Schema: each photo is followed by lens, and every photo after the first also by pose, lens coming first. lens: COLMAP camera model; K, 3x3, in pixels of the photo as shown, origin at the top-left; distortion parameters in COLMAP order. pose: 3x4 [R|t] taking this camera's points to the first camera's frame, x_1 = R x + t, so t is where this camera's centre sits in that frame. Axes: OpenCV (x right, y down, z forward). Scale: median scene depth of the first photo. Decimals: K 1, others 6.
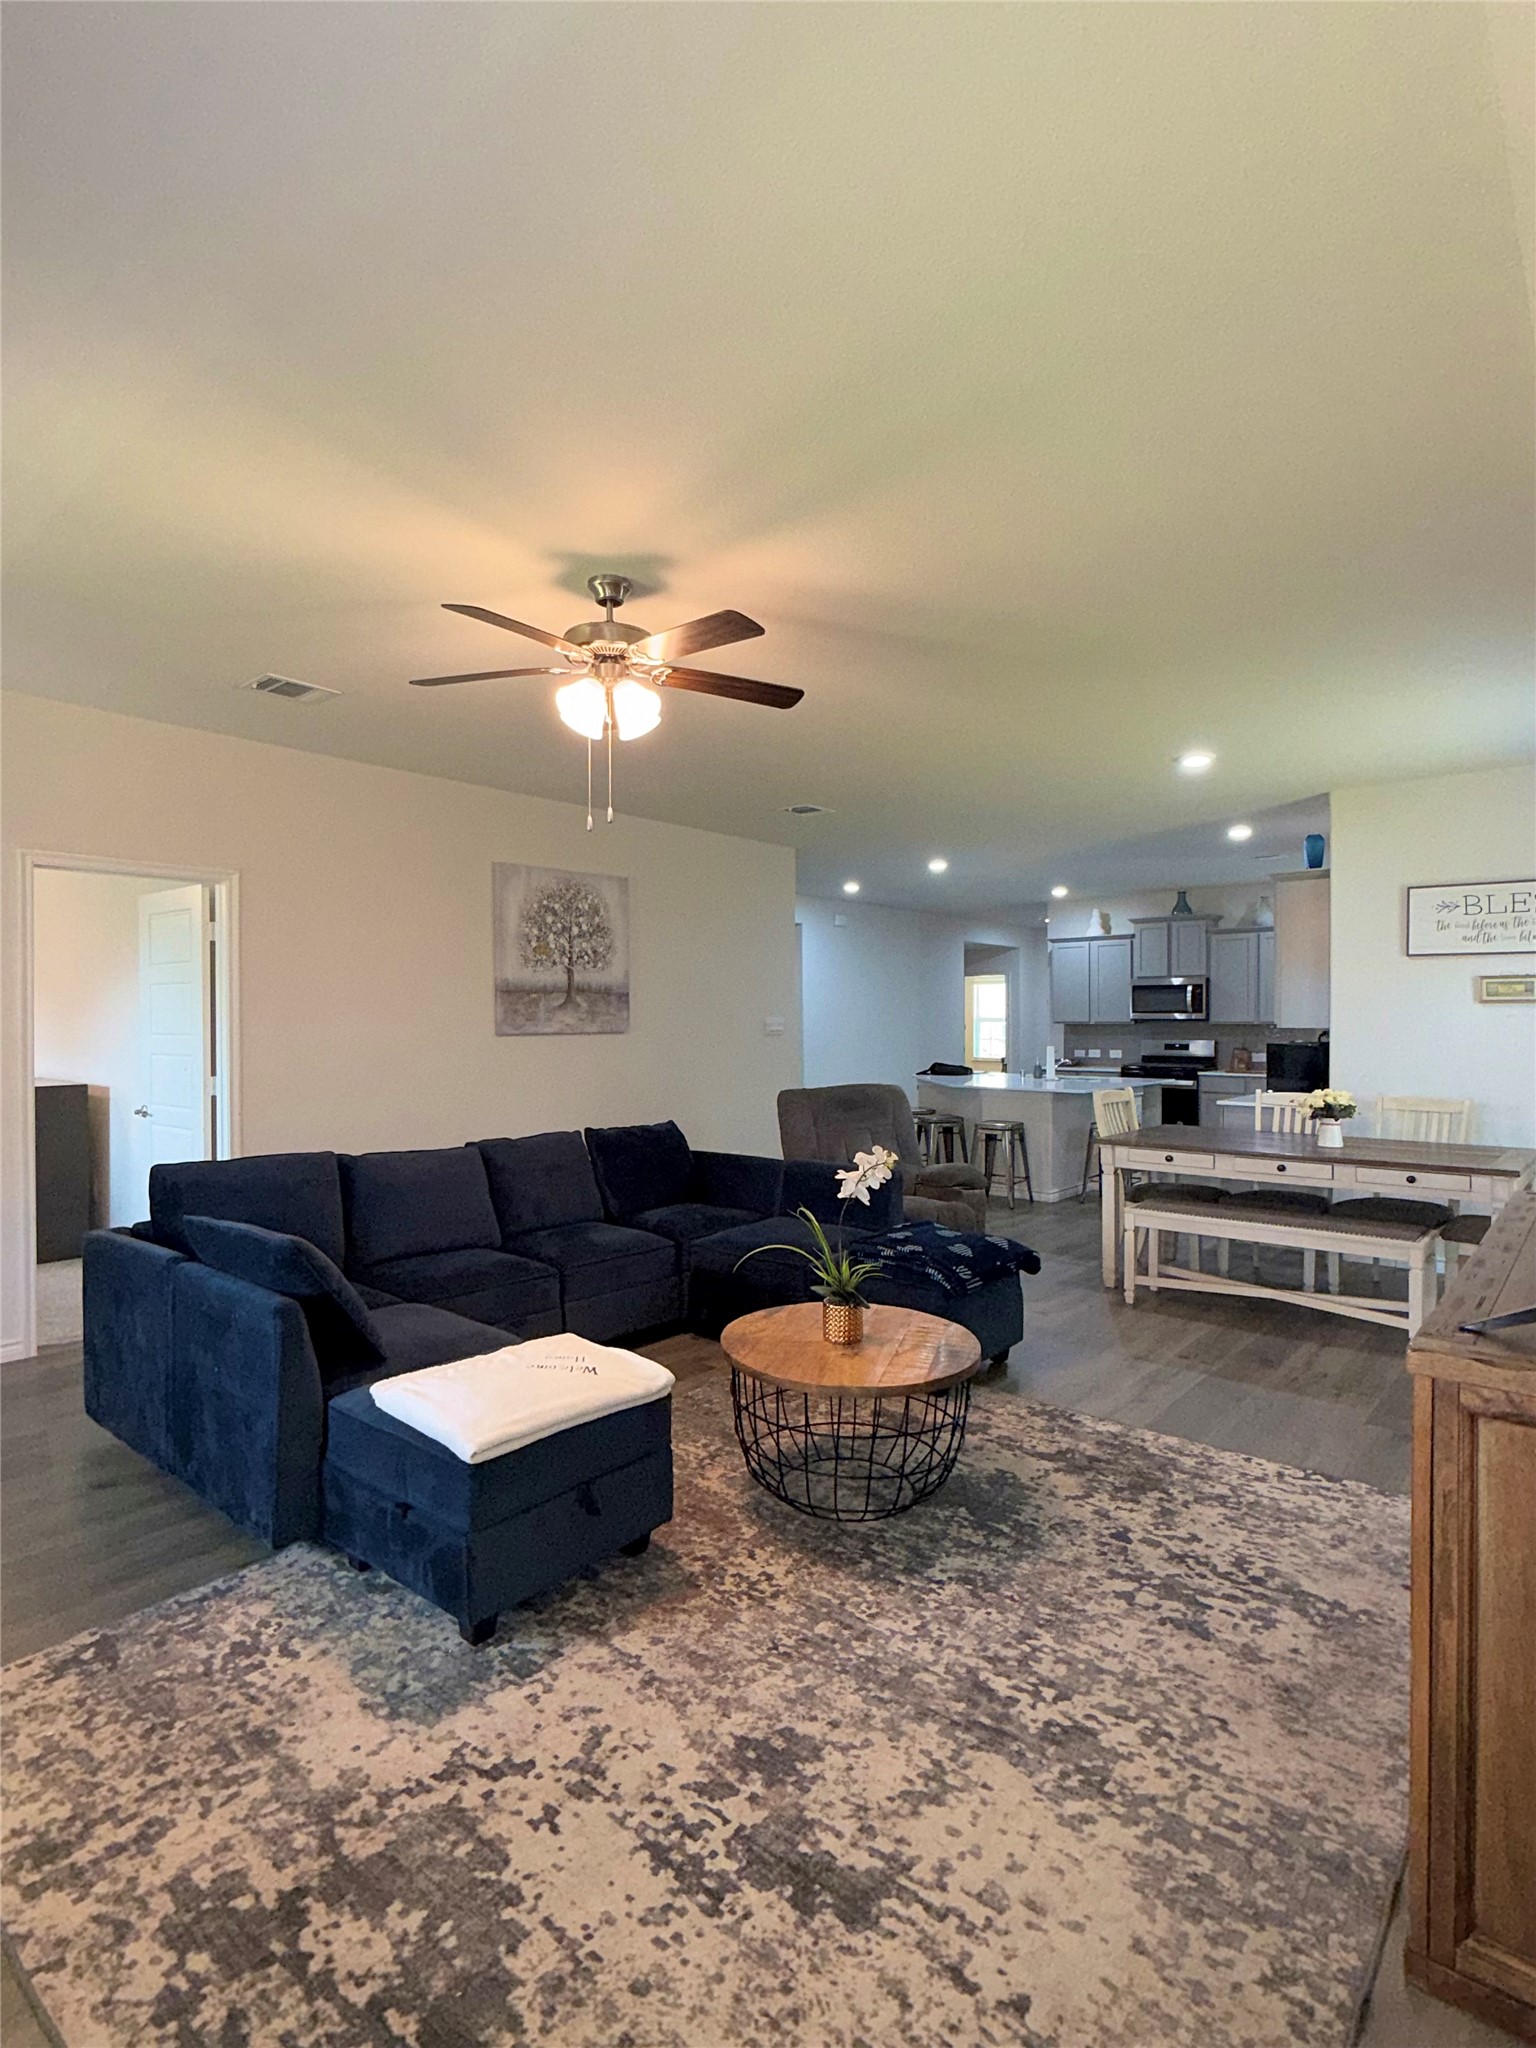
lens RADIAL K [[1038.6, 0, 772.6], [0, 1038.6, 1024.6], [0, 0, 1]] dist [0.000674, -0.000287]
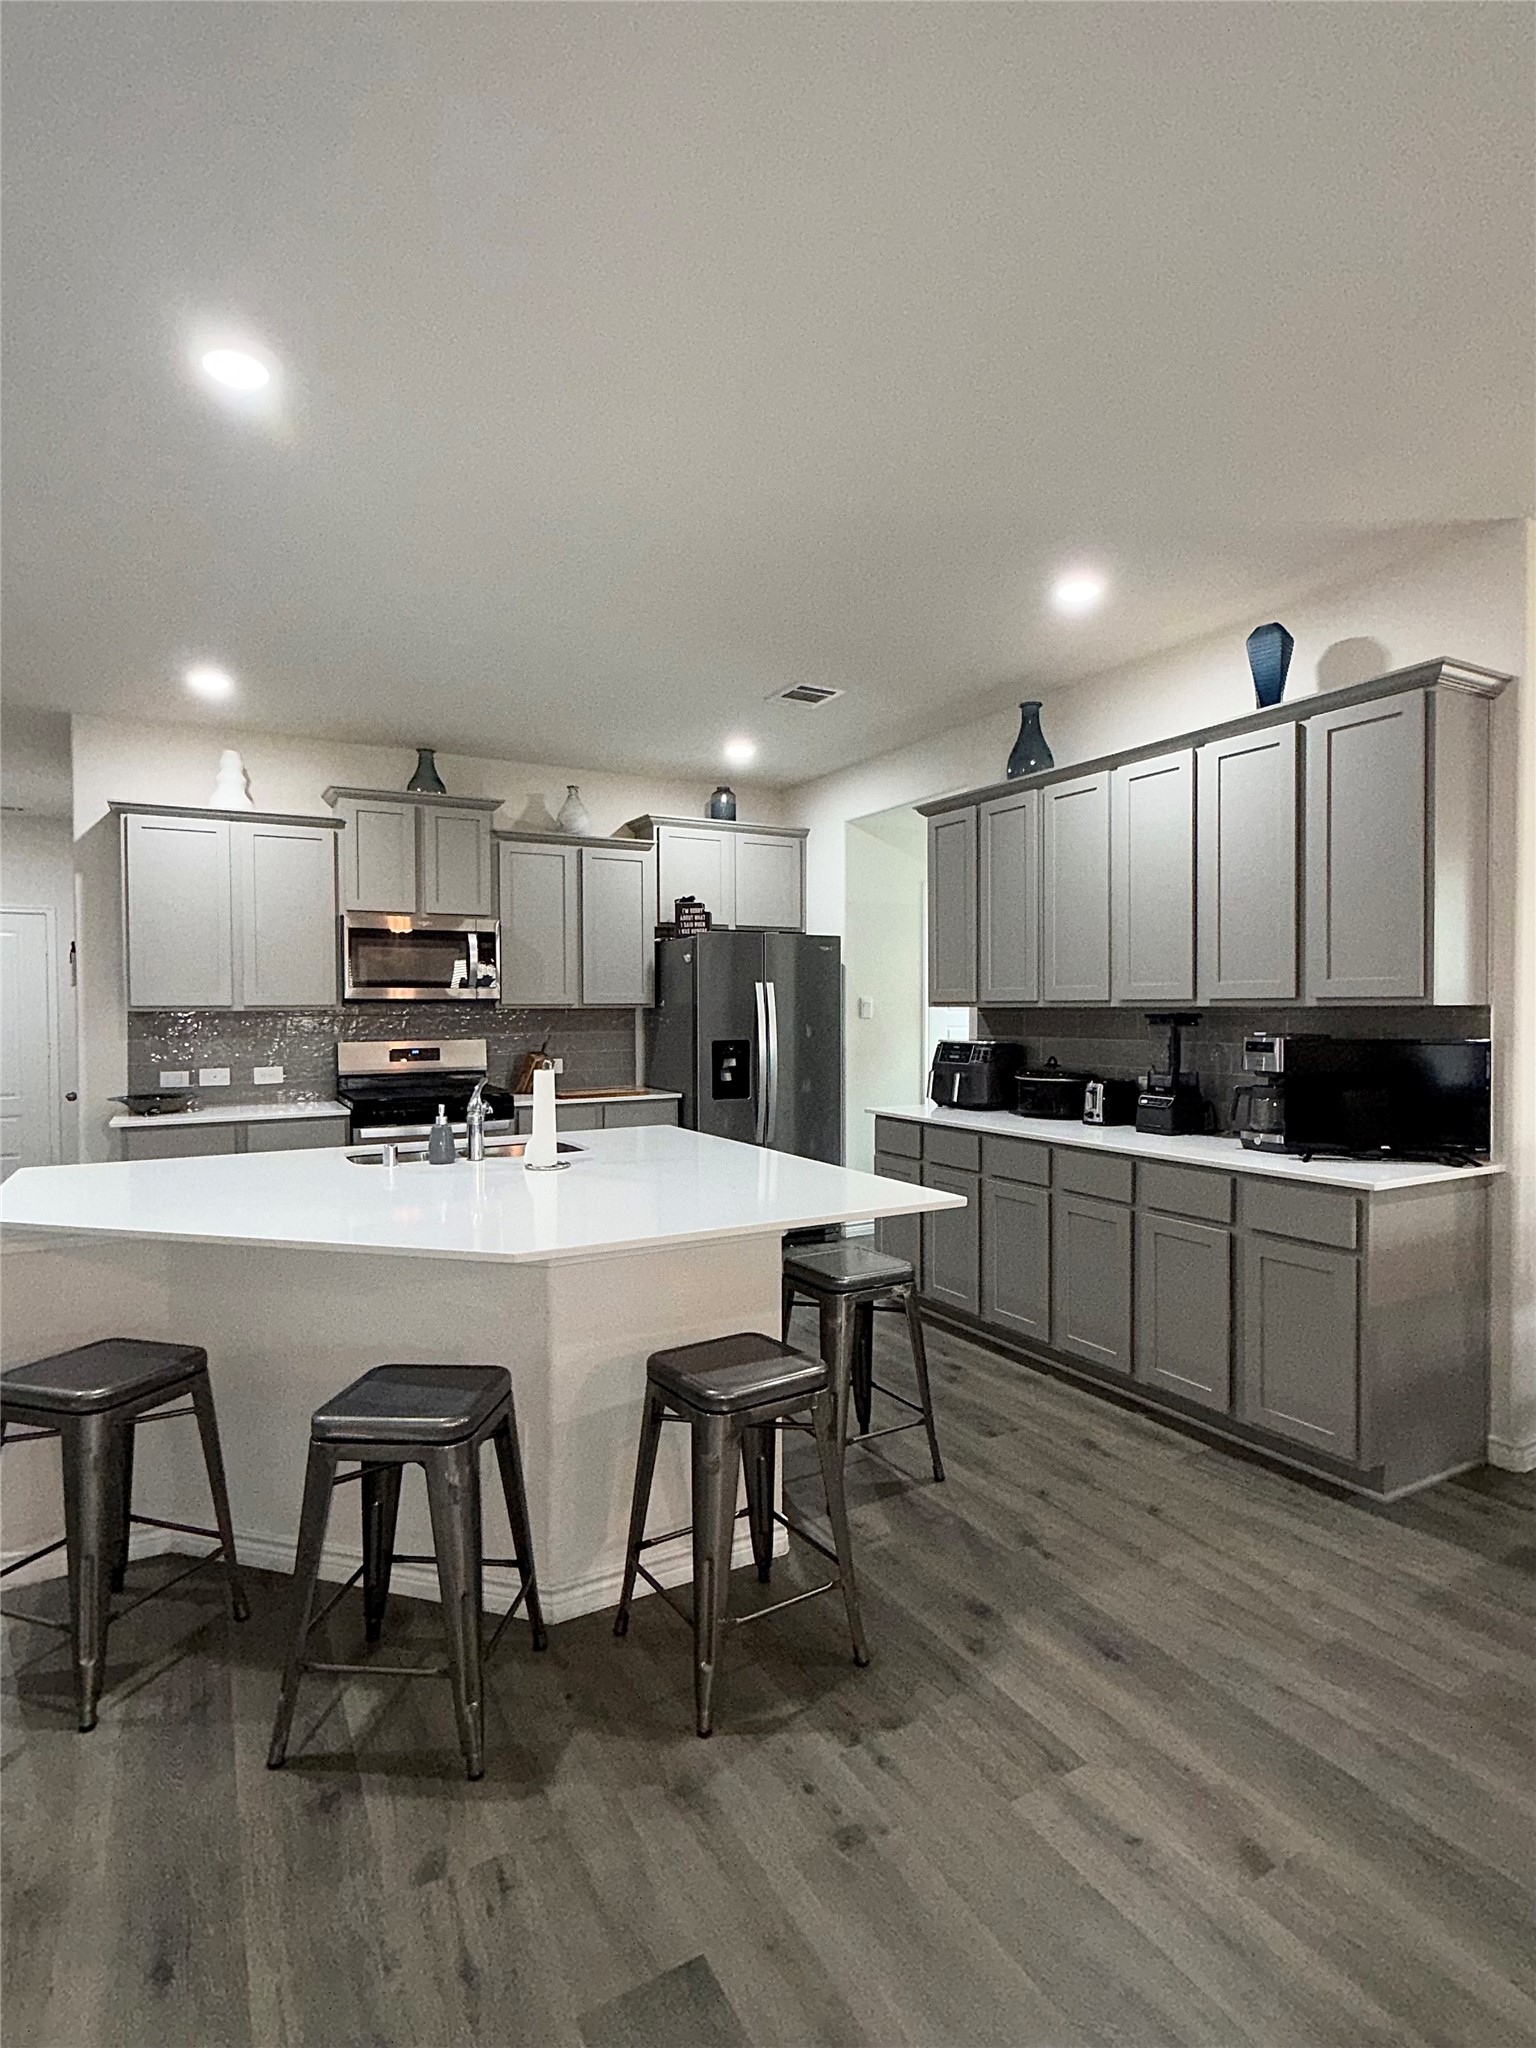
lens RADIAL K [[1038.6, 0, 767.7], [0, 1038.6, 1021.2], [0, 0, 1]] dist [0.000674, -0.000287]
pose [[0.349023, -0.017631, 0.936948, -0.139217], [0.011159, 0.999830, 0.014658, -0.001812], [-0.937048, 0.005339, 0.349161, 3.619876]]
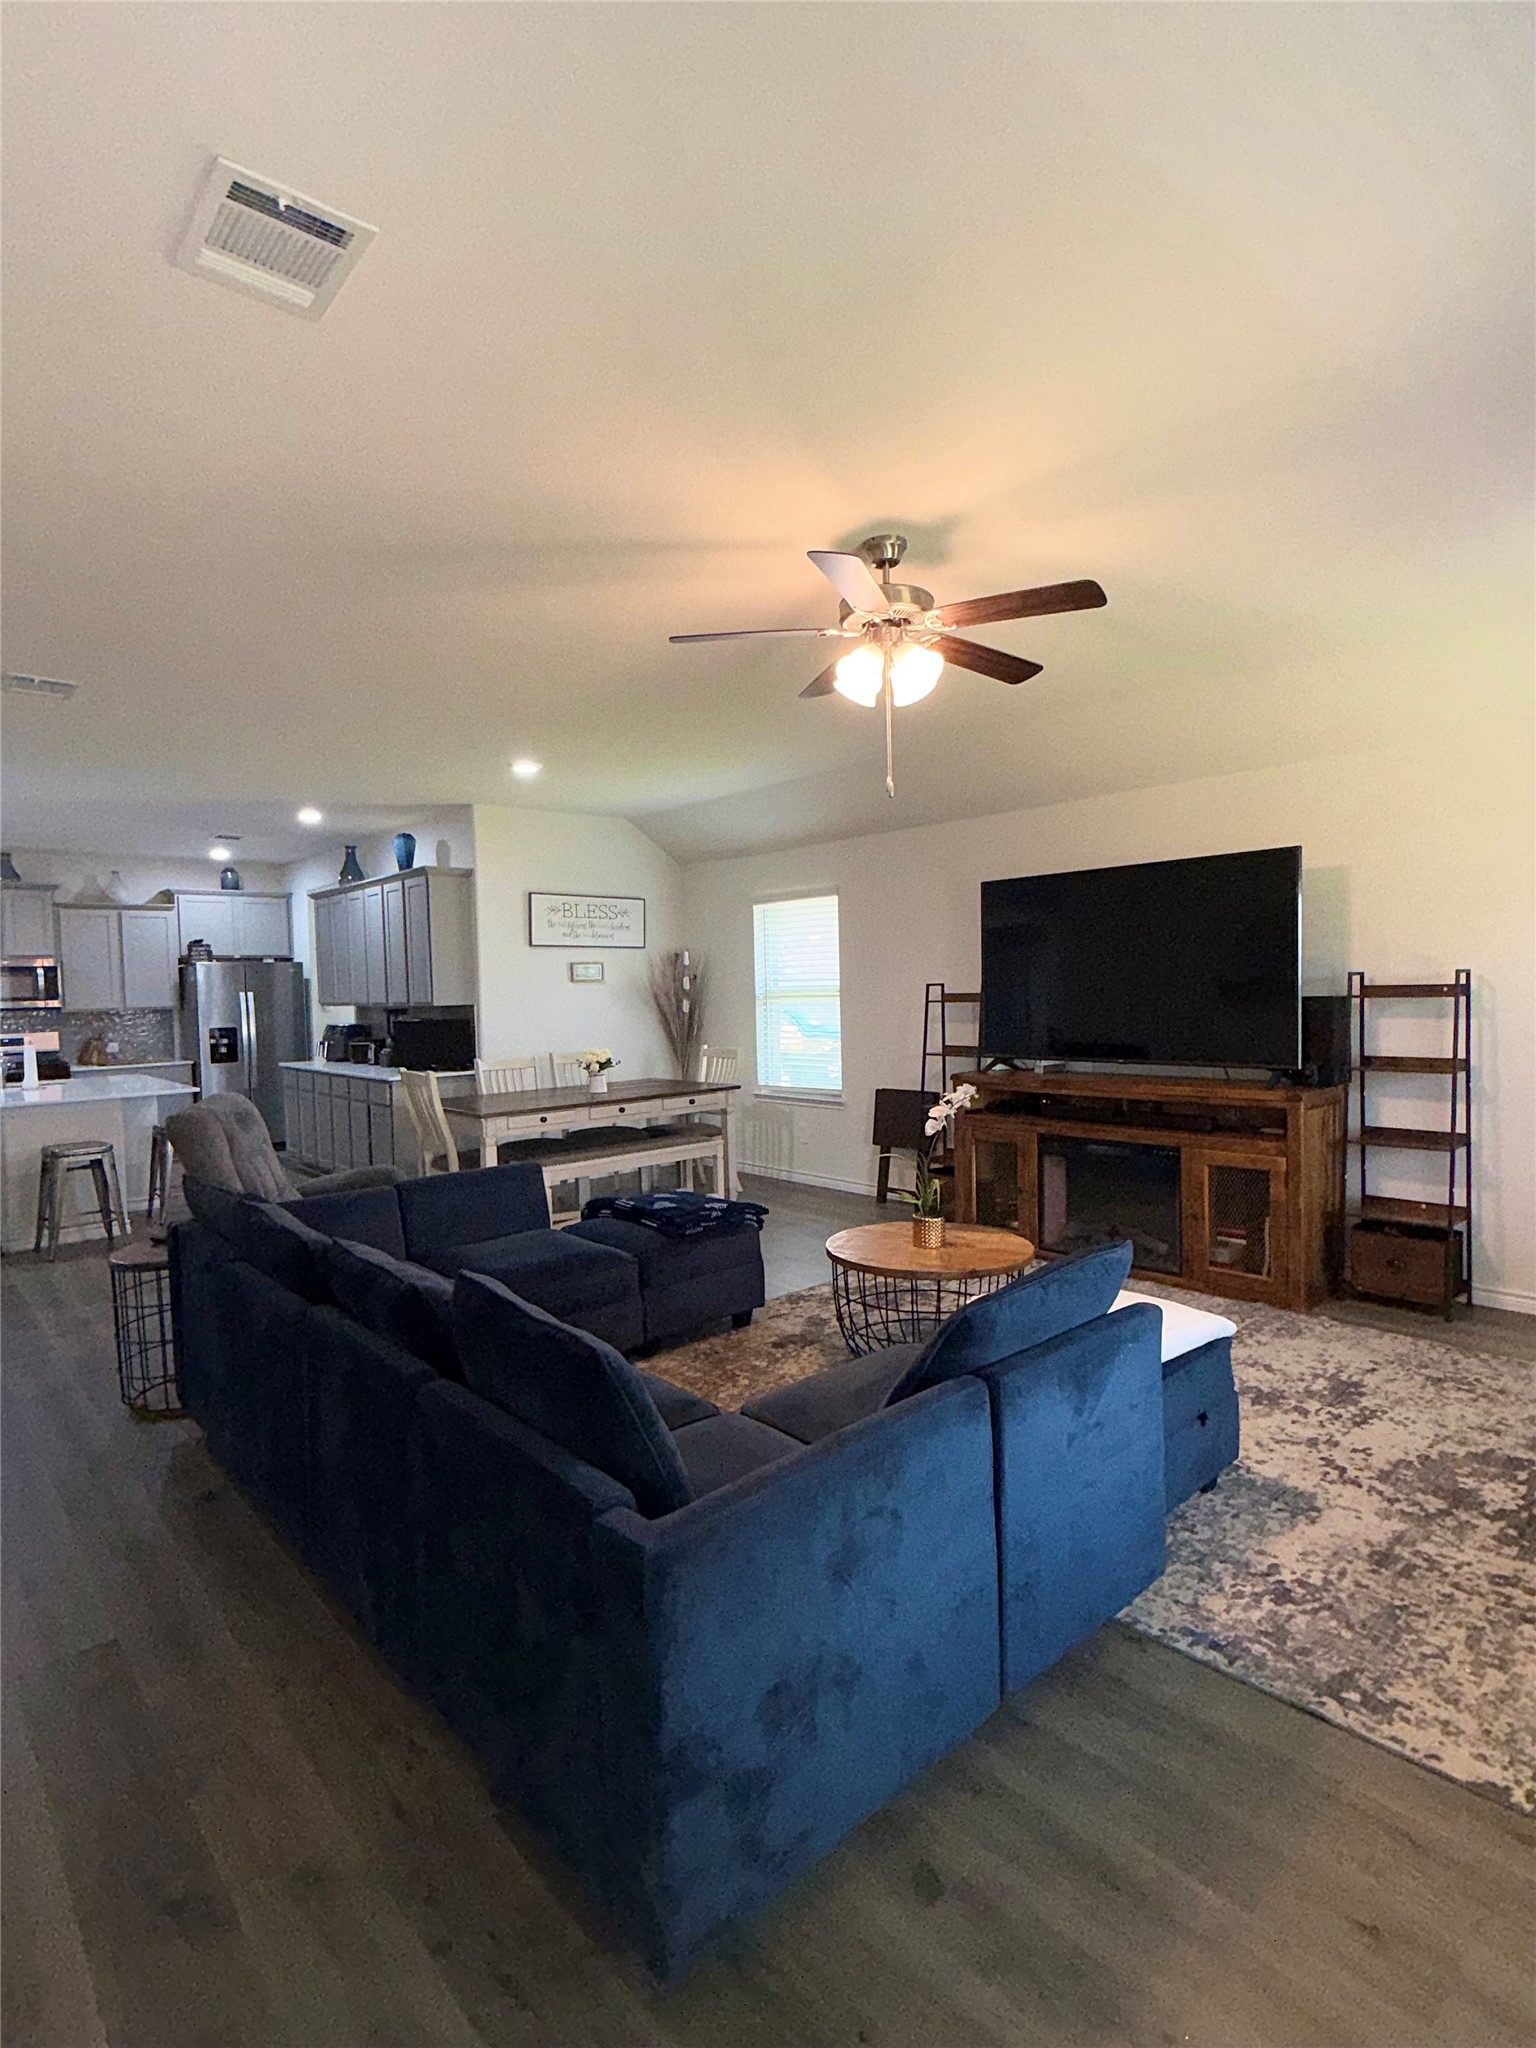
lens RADIAL K [[1038.6, 0, 771.3], [0, 1038.6, 1021.2], [0, 0, 1]] dist [0.000674, -0.000287]
pose [[0.132070, -0.039232, 0.990464, -1.867030], [0.031878, 0.998868, 0.035314, -0.026445], [-0.990728, 0.026910, 0.133171, 1.599236]]
